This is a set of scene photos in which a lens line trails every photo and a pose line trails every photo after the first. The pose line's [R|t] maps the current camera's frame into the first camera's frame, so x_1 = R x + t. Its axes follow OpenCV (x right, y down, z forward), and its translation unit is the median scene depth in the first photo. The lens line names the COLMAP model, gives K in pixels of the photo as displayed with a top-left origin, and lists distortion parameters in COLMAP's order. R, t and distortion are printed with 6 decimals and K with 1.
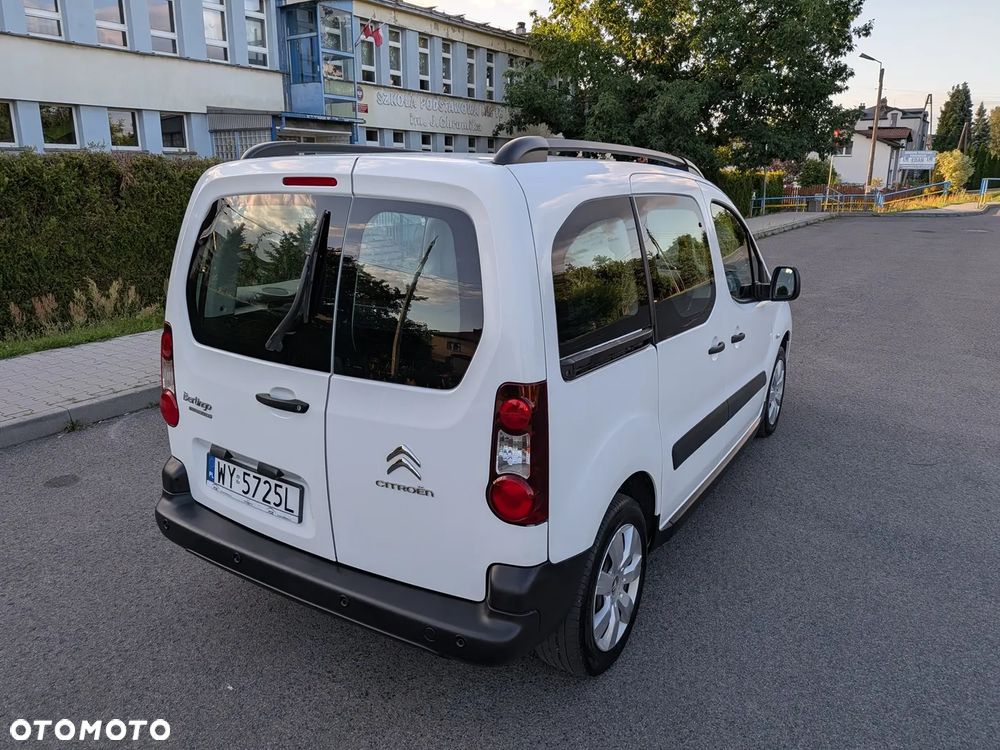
lens RADIAL K [[720.1, 0, 519.0], [0, 720.1, 353.1], [0, 0, 1]] dist [0.028309, -0.044440]
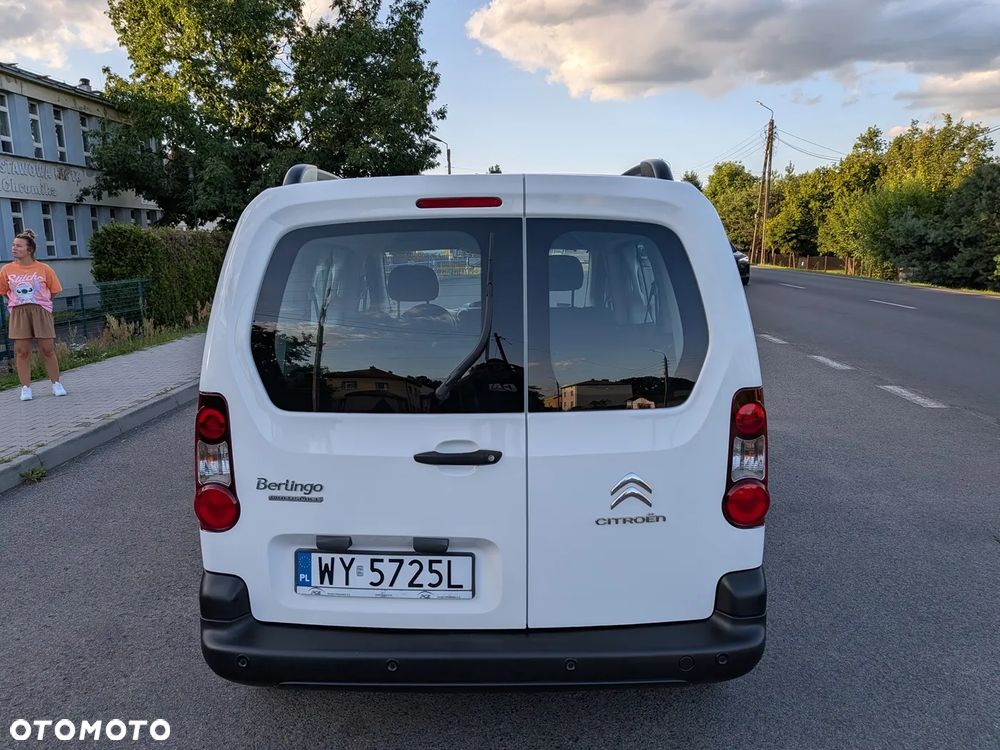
lens RADIAL K [[720.1, 0, 488.1], [0, 720.1, 377.5], [0, 0, 1]] dist [0.028309, -0.044440]
pose [[0.866168, -0.108764, 0.487774, -0.550130], [0.138403, 0.990060, -0.025006, 0.000651], [-0.480205, 0.089169, 0.872612, 0.180206]]
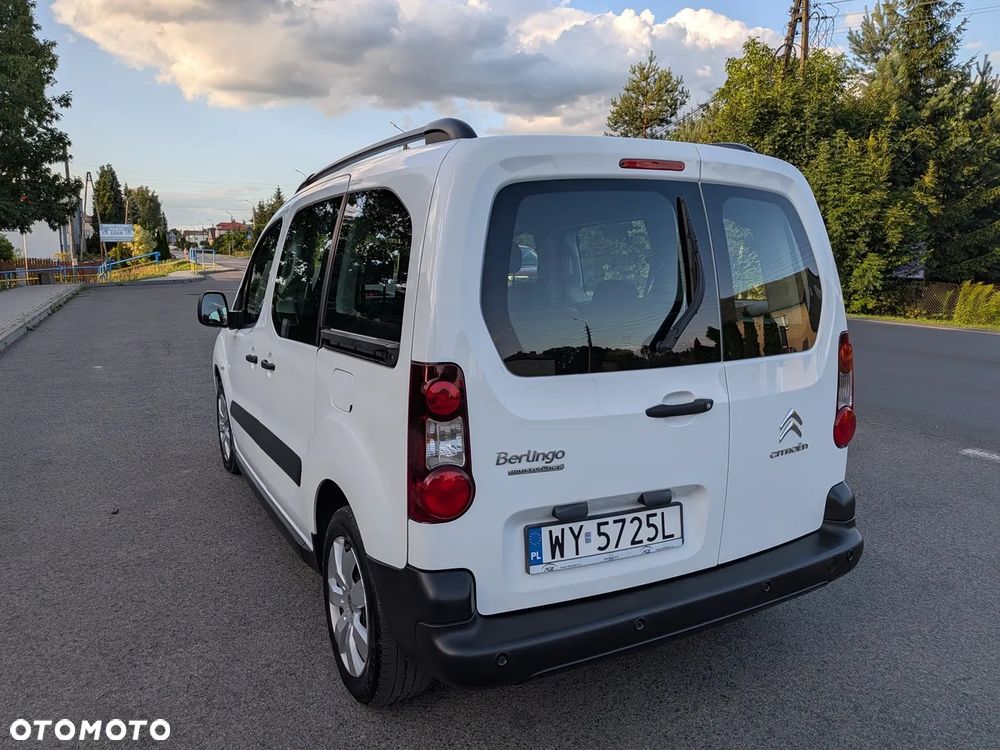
lens RADIAL K [[720.1, 0, 481.3], [0, 720.1, 366.6], [0, 0, 1]] dist [0.028309, -0.044440]
pose [[0.532301, -0.138560, 0.835139, -0.933010], [0.208375, 0.977608, 0.029384, -0.046068], [-0.820509, 0.158381, 0.549254, 0.551780]]
